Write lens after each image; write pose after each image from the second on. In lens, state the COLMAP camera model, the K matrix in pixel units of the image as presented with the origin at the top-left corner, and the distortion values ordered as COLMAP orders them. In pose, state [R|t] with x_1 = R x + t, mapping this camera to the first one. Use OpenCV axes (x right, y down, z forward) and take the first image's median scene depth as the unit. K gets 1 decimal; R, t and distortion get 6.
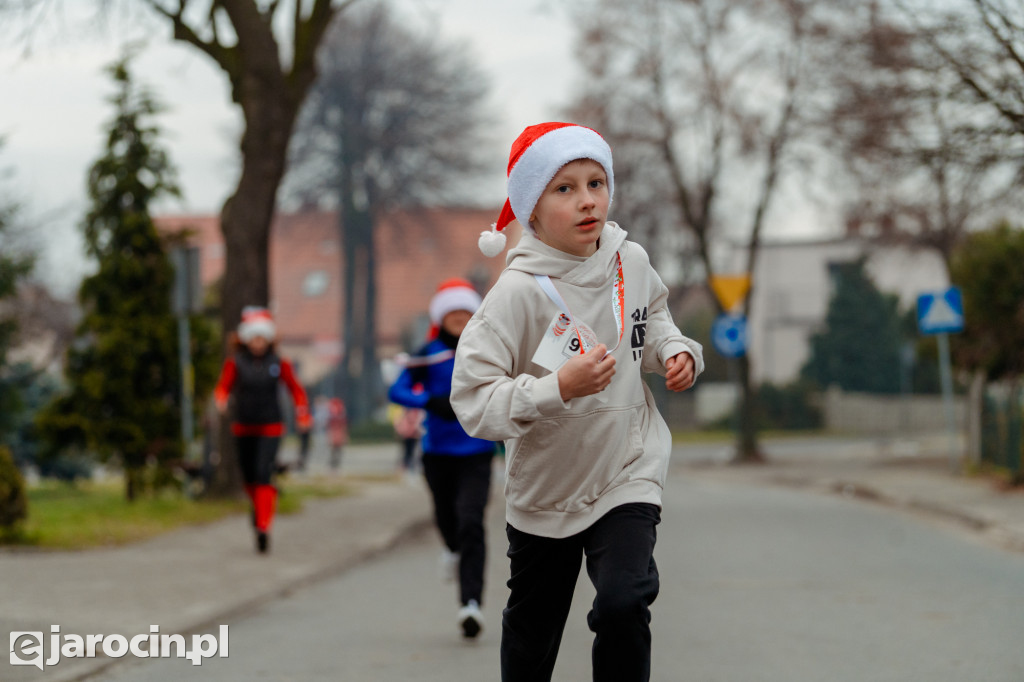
lens RADIAL K [[3679.5, 0, 511.8], [0, 3679.5, 341.0], [0, 0, 1]] dist [0.032213, 0.578221]
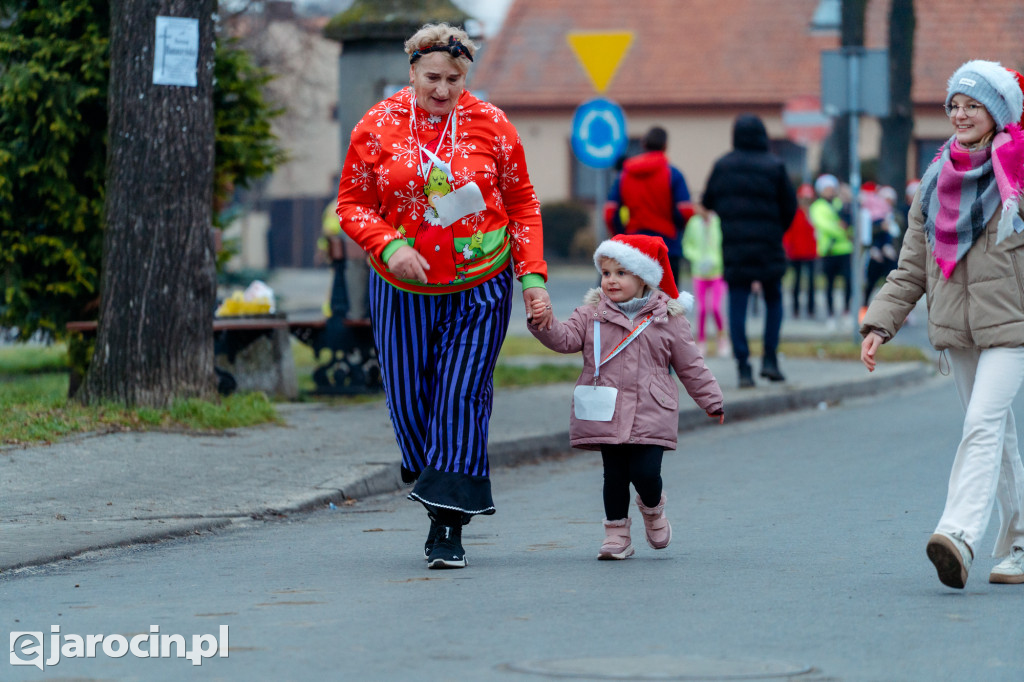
lens RADIAL K [[5775.5, 0, 513.2], [0, 5775.5, 343.5], [0, 0, 1]] dist [0.110276, 10.863480]
pose [[0.990899, 0.013485, -0.133933, 0.067714], [-0.008182, 0.999163, 0.040069, 0.003465], [0.134361, -0.038608, 0.990180, 0.202059]]
